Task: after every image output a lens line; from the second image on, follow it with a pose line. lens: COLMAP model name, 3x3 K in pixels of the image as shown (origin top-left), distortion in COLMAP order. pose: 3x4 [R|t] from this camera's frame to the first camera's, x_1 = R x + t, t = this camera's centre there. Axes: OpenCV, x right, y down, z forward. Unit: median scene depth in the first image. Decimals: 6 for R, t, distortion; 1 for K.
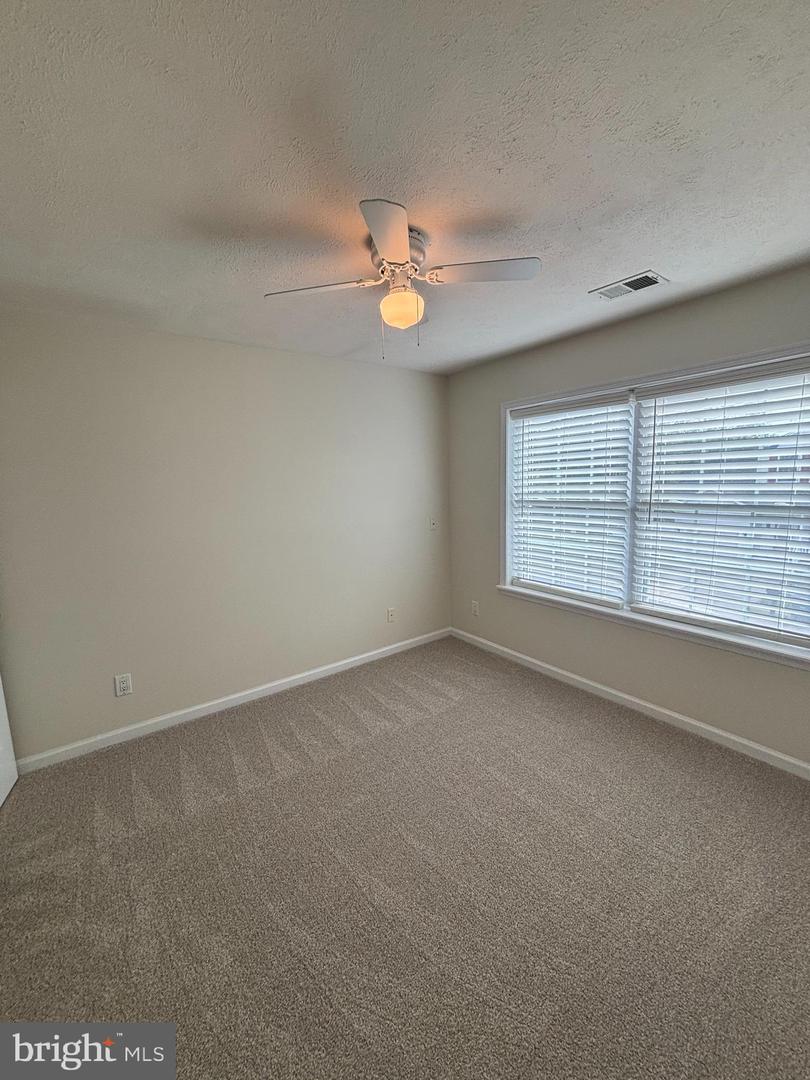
lens RADIAL K [[438.3, 0, 404.0], [0, 438.3, 541.3], [0, 0, 1]] dist [-0.003784, 0.003495]
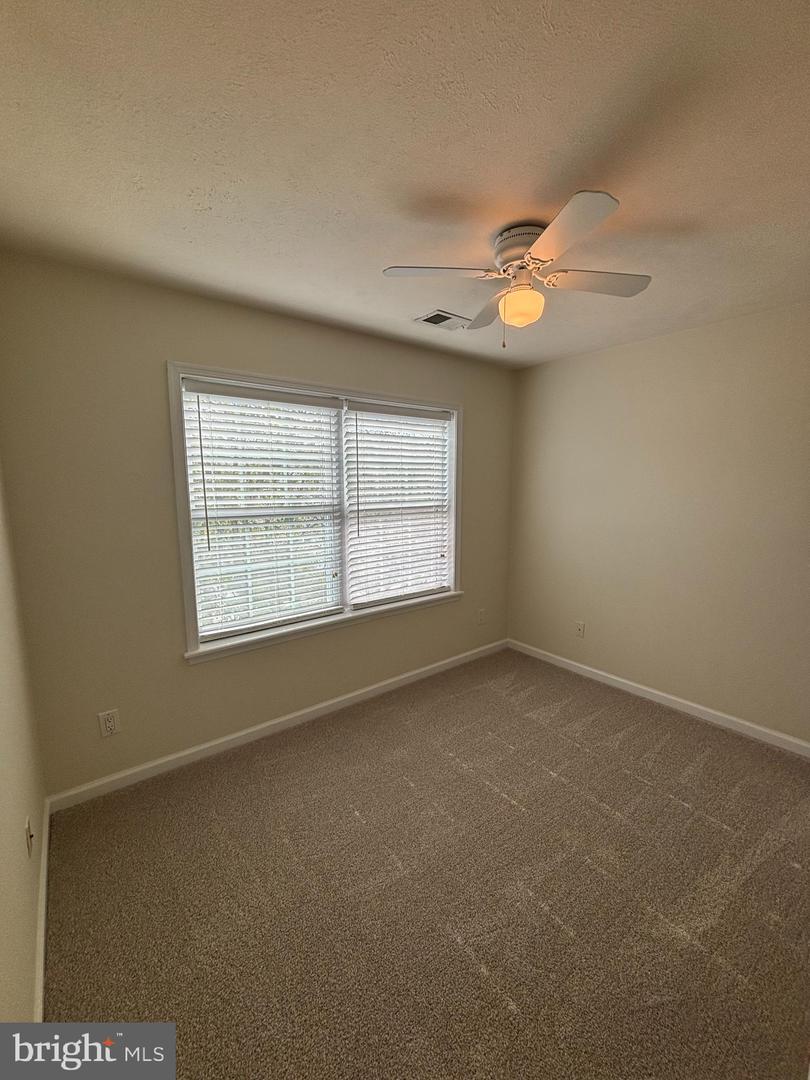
lens RADIAL K [[438.3, 0, 404.0], [0, 438.3, 541.3], [0, 0, 1]] dist [-0.003784, 0.003495]
pose [[-0.036420, -0.088700, 0.995392, -0.441326], [0.167262, 0.981461, 0.093578, -0.068253], [-0.985240, 0.169899, -0.020909, 0.743629]]
